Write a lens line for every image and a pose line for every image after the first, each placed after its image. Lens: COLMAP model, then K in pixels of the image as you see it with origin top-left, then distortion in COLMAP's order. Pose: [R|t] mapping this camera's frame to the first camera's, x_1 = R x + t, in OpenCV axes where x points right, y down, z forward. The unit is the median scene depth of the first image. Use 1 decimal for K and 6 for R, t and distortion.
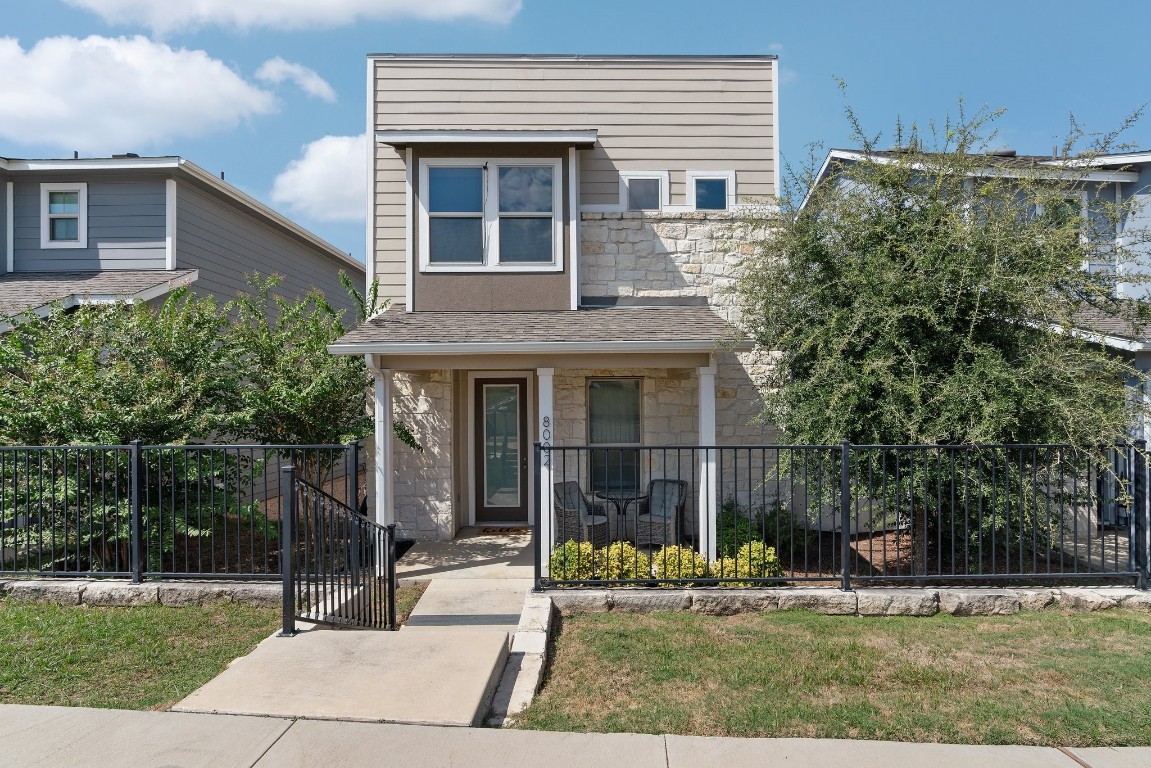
lens RADIAL K [[599.5, 0, 575.2], [0, 599.5, 395.1], [0, 0, 1]] dist [0.005409, 0.001368]
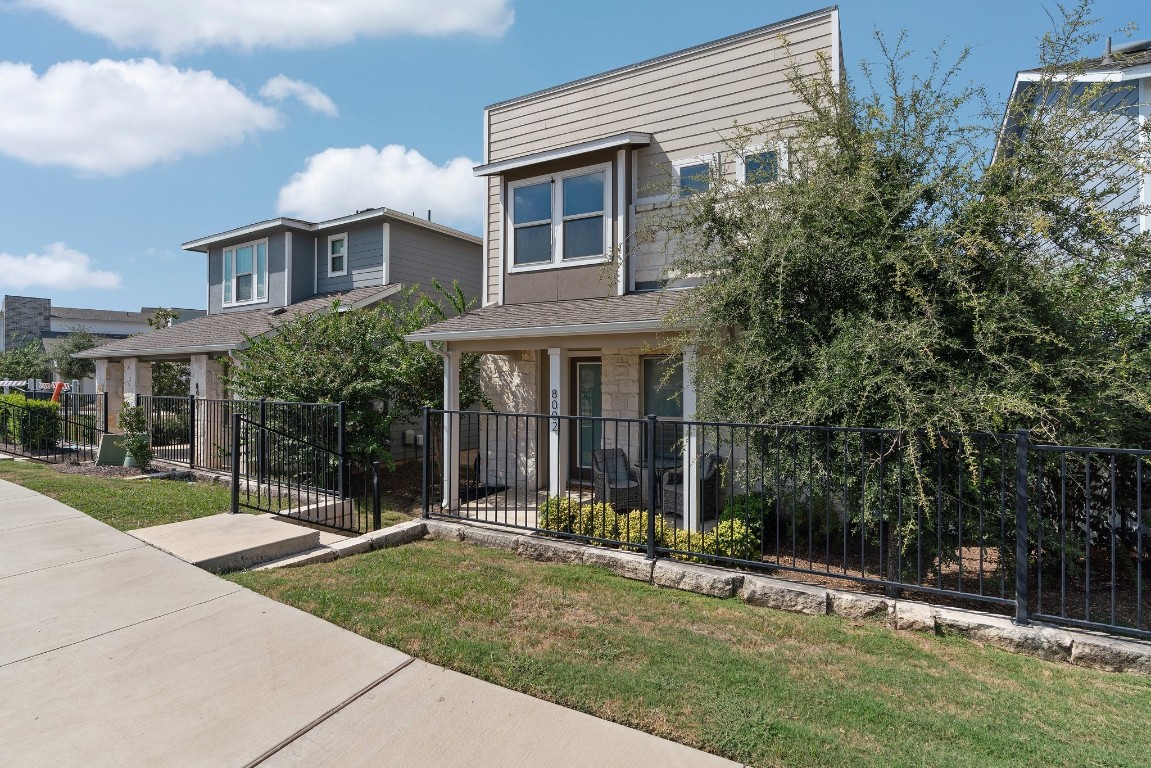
lens RADIAL K [[564.7, 0, 573.5], [0, 564.7, 372.7], [0, 0, 1]] dist [0.005844, 0.000599]
pose [[0.865338, 0.004955, -0.501164, 0.450321], [-0.005383, 0.999985, 0.000593, 0.001711], [0.501160, 0.002184, 0.865352, 0.046823]]
